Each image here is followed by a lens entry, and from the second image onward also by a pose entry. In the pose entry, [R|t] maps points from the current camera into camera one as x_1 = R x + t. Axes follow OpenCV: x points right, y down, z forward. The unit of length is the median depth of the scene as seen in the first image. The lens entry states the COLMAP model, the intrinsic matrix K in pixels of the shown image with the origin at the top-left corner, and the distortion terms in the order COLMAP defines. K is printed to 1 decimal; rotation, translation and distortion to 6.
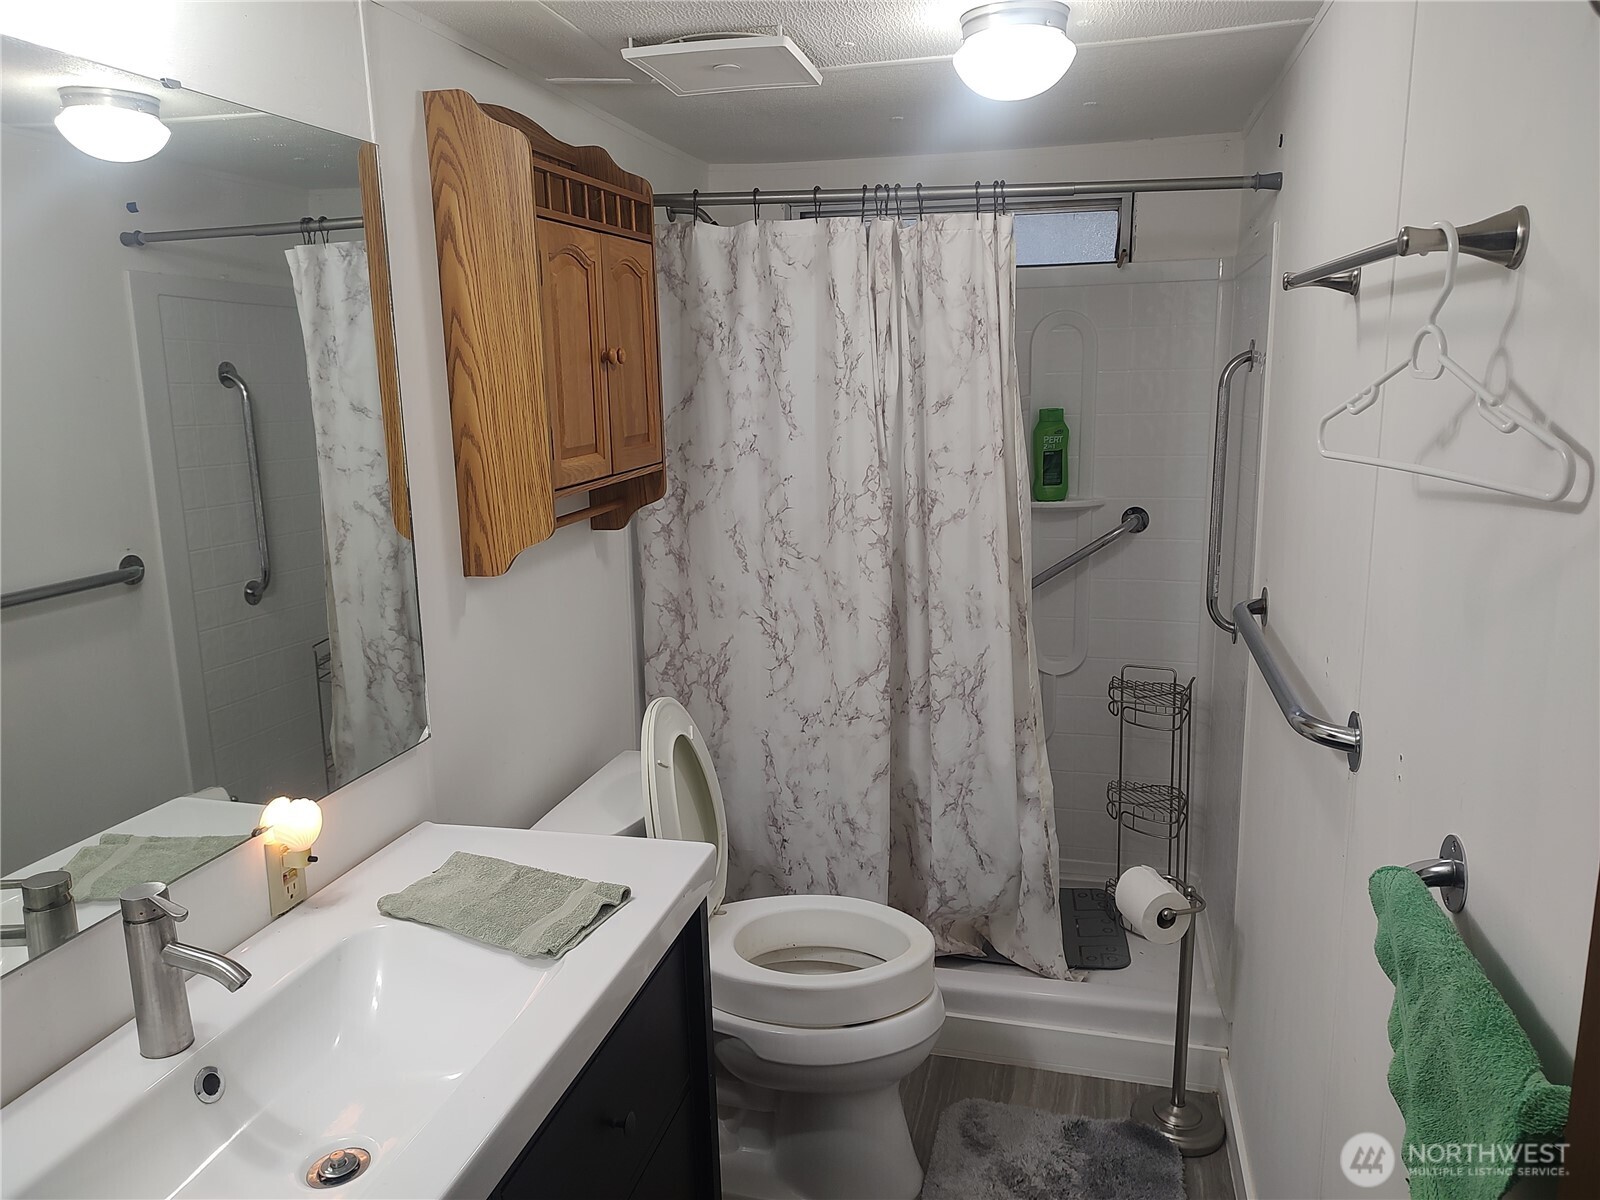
lens RADIAL K [[1142.8, 0, 796.2], [0, 1142.8, 587.5], [0, 0, 1]] dist [0.033580, -0.038068]
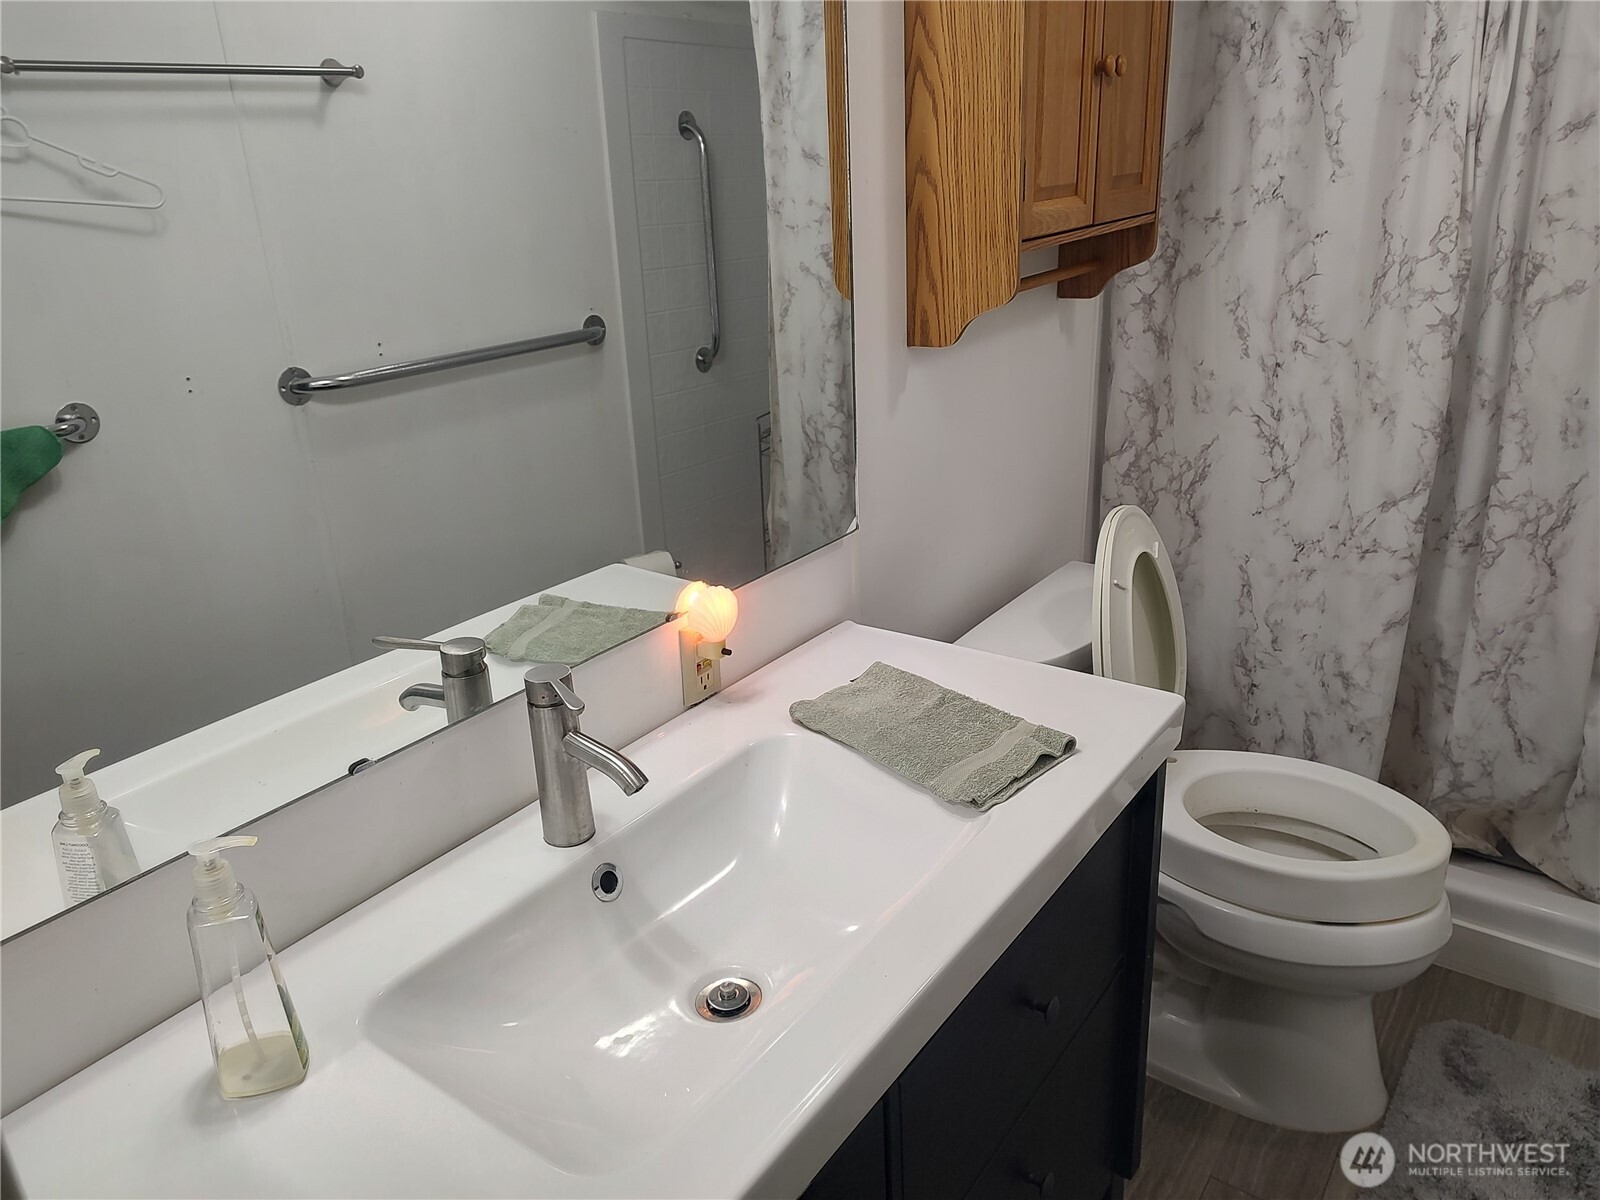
lens RADIAL K [[1142.8, 0, 796.6], [0, 1142.8, 596.4], [0, 0, 1]] dist [0.033580, -0.038068]
pose [[0.927729, 0.117399, -0.354310, -0.032693], [-0.048341, 0.979045, 0.197826, 0.006774], [0.370110, -0.166401, 0.913963, 0.123606]]
